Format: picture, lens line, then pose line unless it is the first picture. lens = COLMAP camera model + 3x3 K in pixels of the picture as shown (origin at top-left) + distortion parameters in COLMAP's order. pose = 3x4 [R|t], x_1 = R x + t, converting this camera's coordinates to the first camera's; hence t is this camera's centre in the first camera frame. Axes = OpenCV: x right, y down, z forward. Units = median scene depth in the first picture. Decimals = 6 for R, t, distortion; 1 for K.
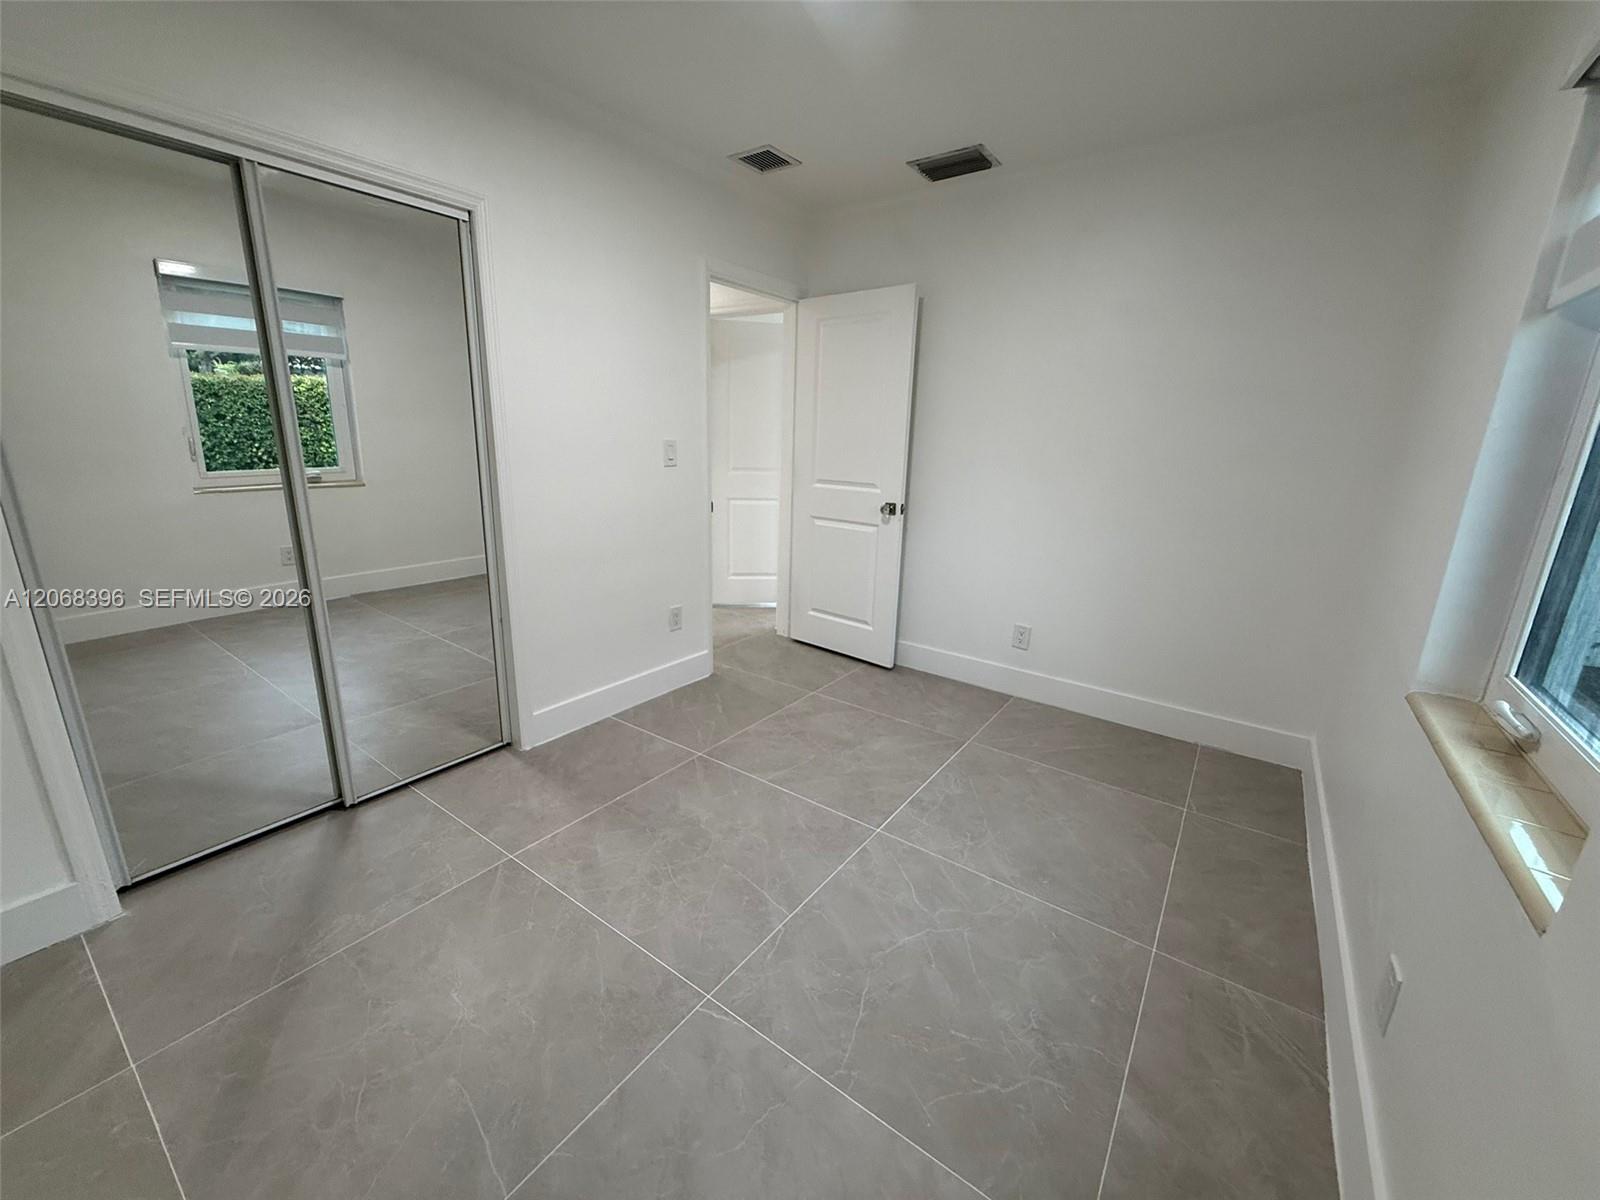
lens RADIAL K [[634.9, 0, 794.2], [0, 634.9, 603.6], [0, 0, 1]] dist [0.000609, -0.000011]
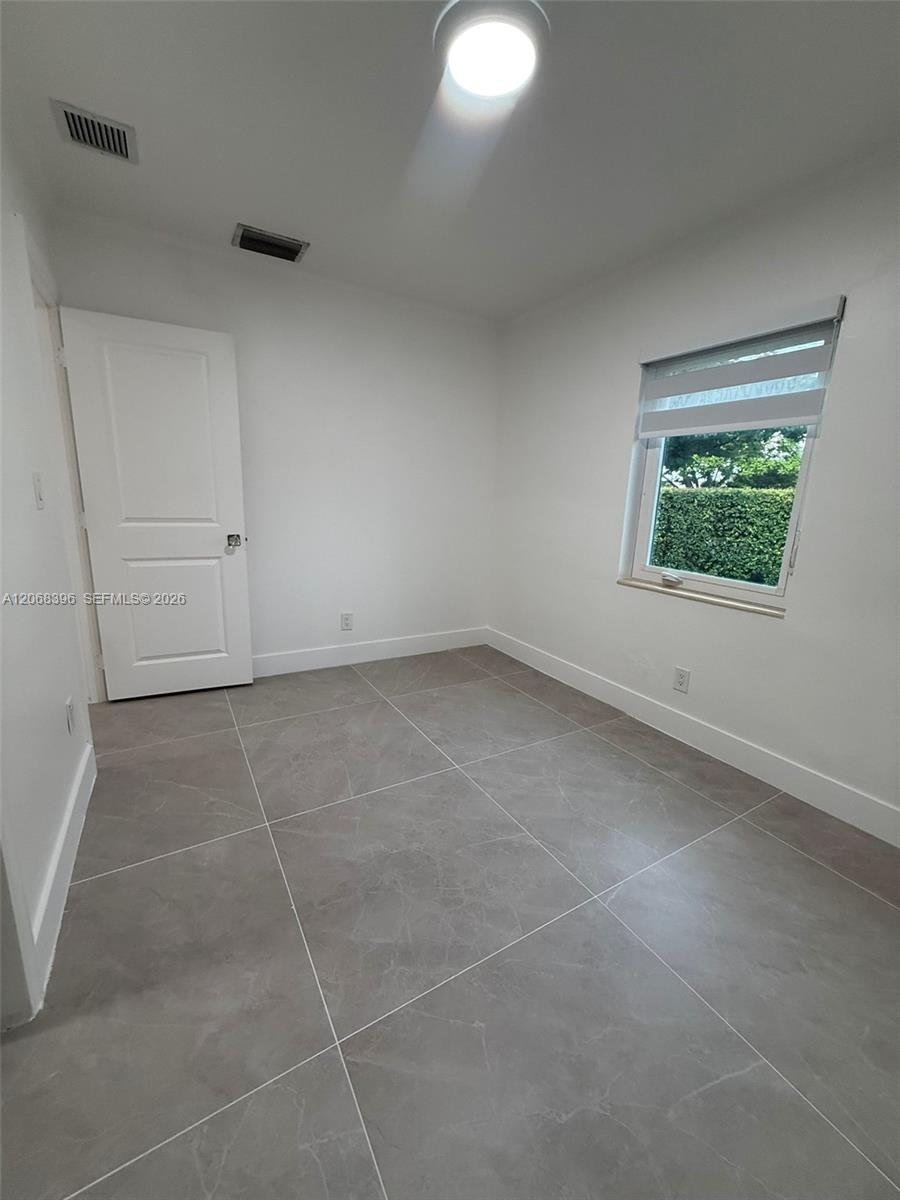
lens RADIAL K [[476.1, 0, 452.0], [0, 476.1, 600.2], [0, 0, 1]] dist [0.000609, -0.000011]
pose [[0.391290, -0.213930, 0.895057, -0.560544], [0.212641, 0.967302, 0.138238, -0.103638], [-0.895364, 0.136234, 0.423986, 0.418337]]
